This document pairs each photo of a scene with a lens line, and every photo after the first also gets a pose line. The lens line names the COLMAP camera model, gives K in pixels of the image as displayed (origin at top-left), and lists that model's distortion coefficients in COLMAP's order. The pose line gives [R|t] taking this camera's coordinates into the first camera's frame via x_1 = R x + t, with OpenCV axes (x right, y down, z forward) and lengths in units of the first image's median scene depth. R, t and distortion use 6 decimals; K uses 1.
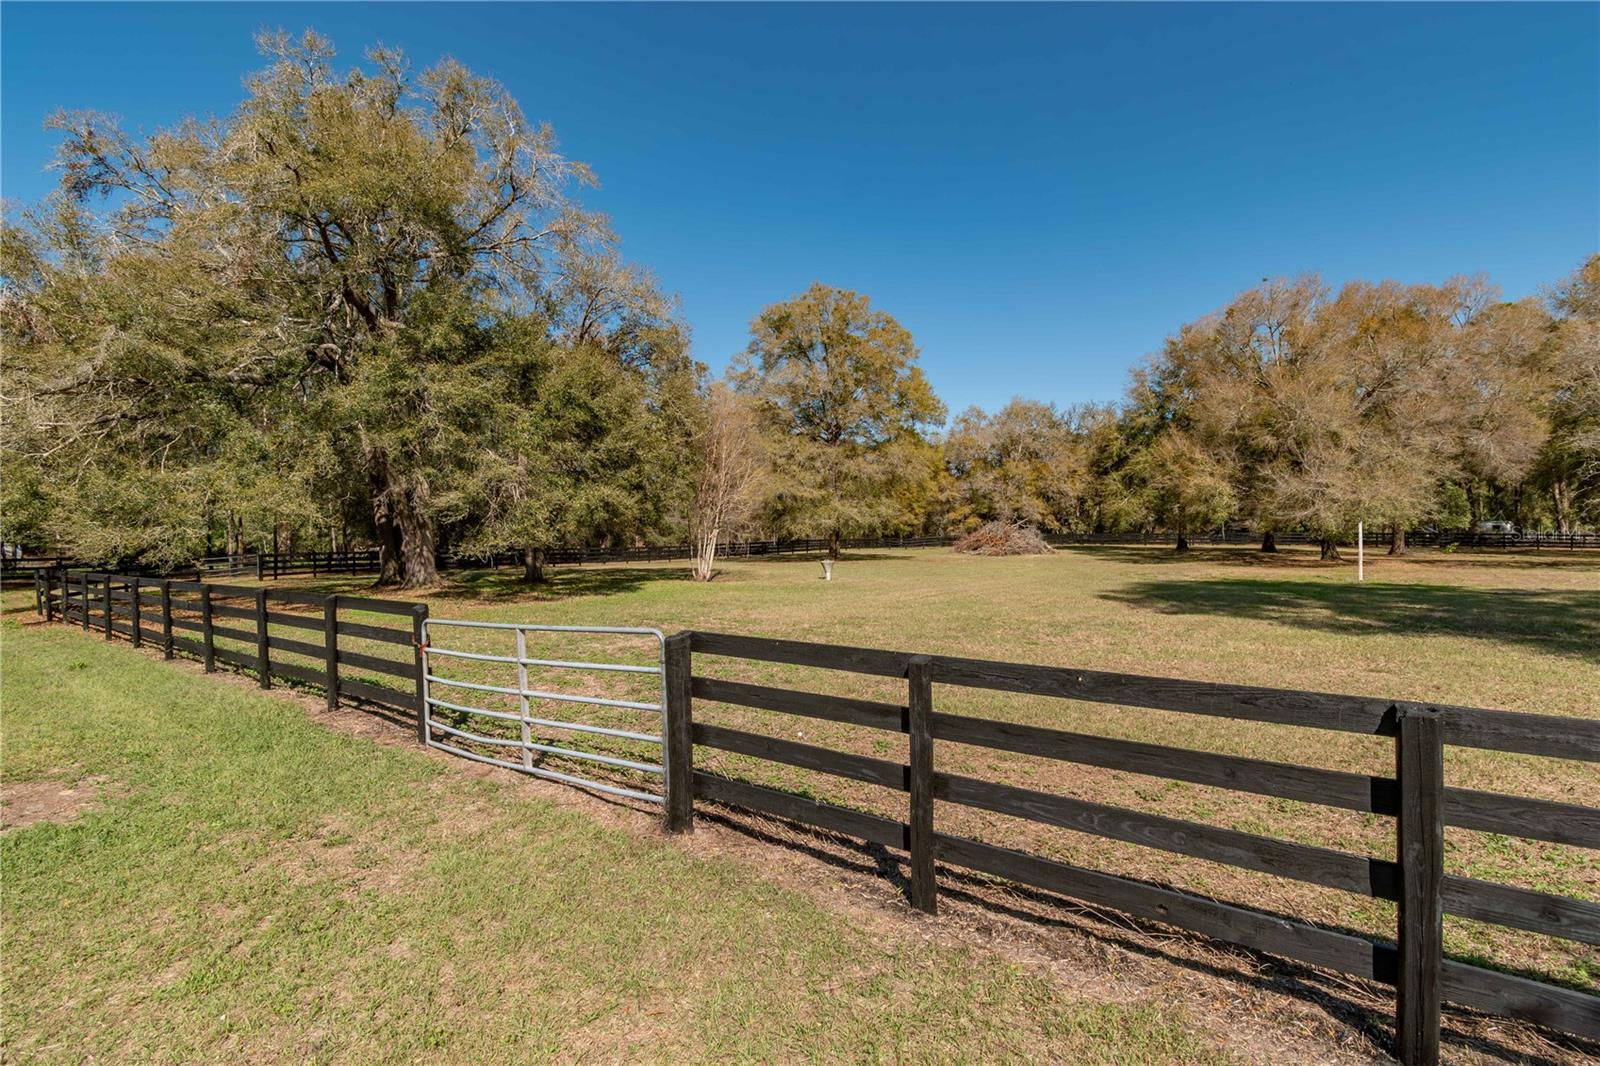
lens RADIAL K [[749.1, 0, 800.0], [0, 749.1, 533.0], [0, 0, 1]] dist [0.020391, -0.018752]
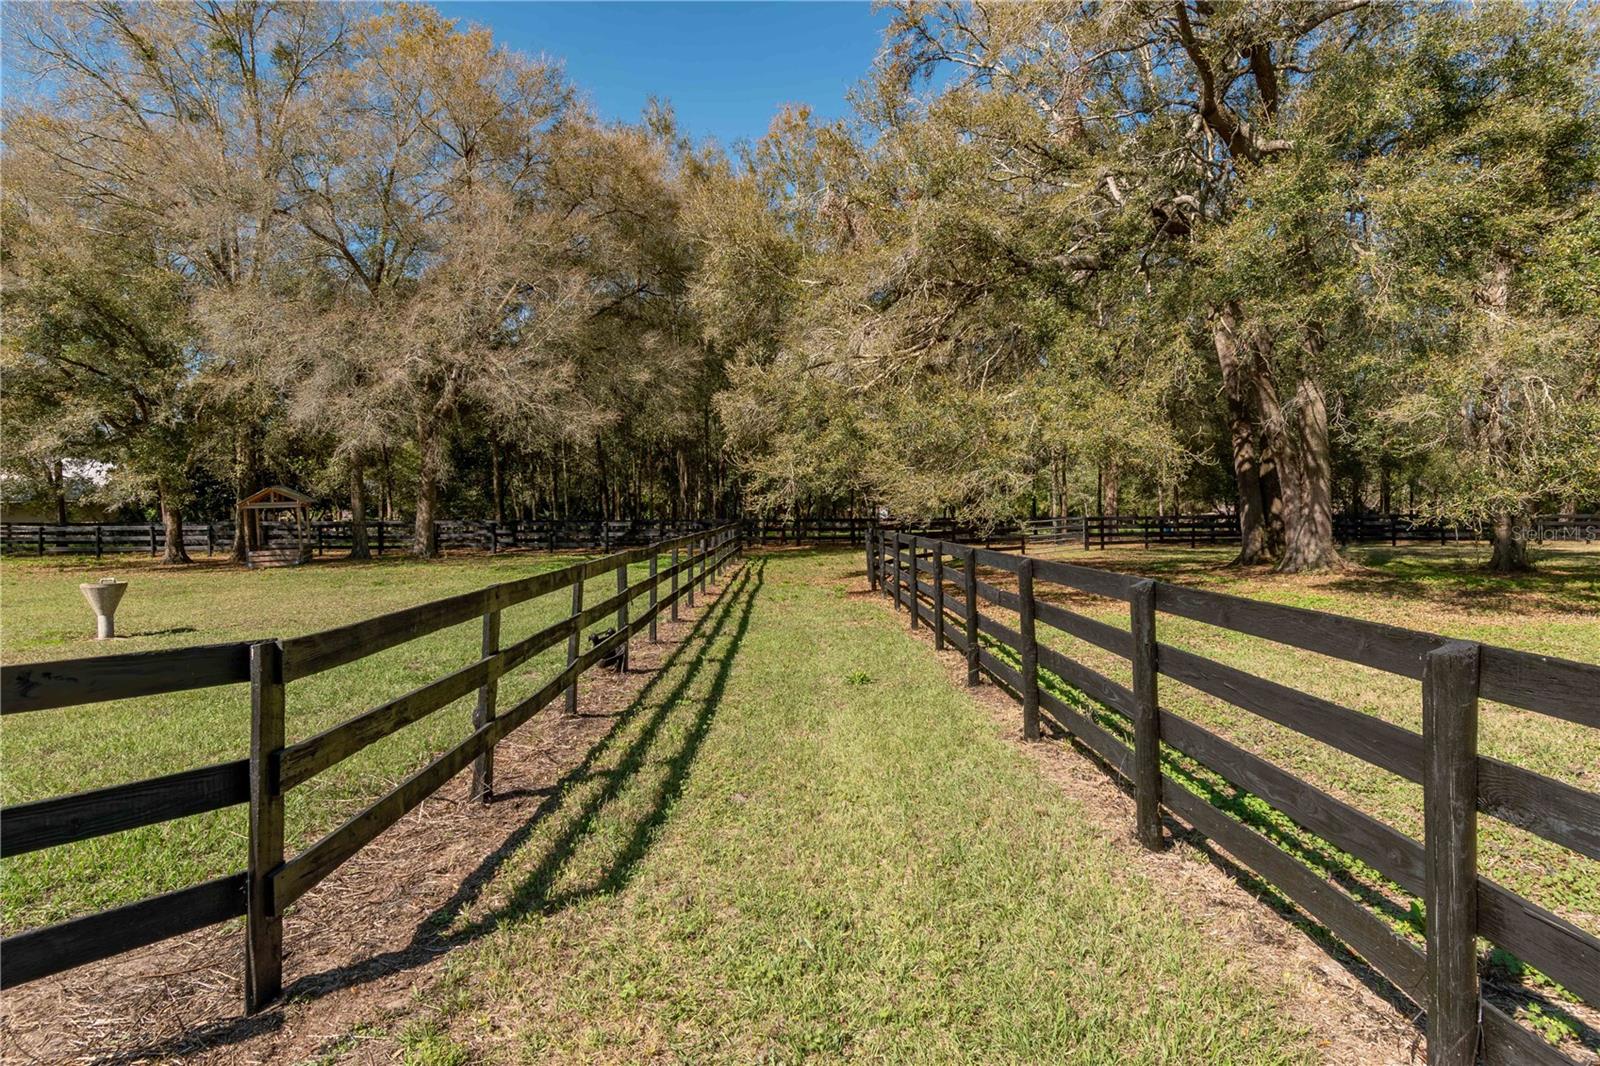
lens RADIAL K [[850.2, 0, 800.0], [0, 850.2, 533.0], [0, 0, 1]] dist [-0.002140, -0.000450]
pose [[0.595139, 0.021434, -0.803337, -0.191275], [0.008798, 0.999411, 0.033184, 0.013814], [0.803574, -0.026817, 0.594600, 0.242939]]
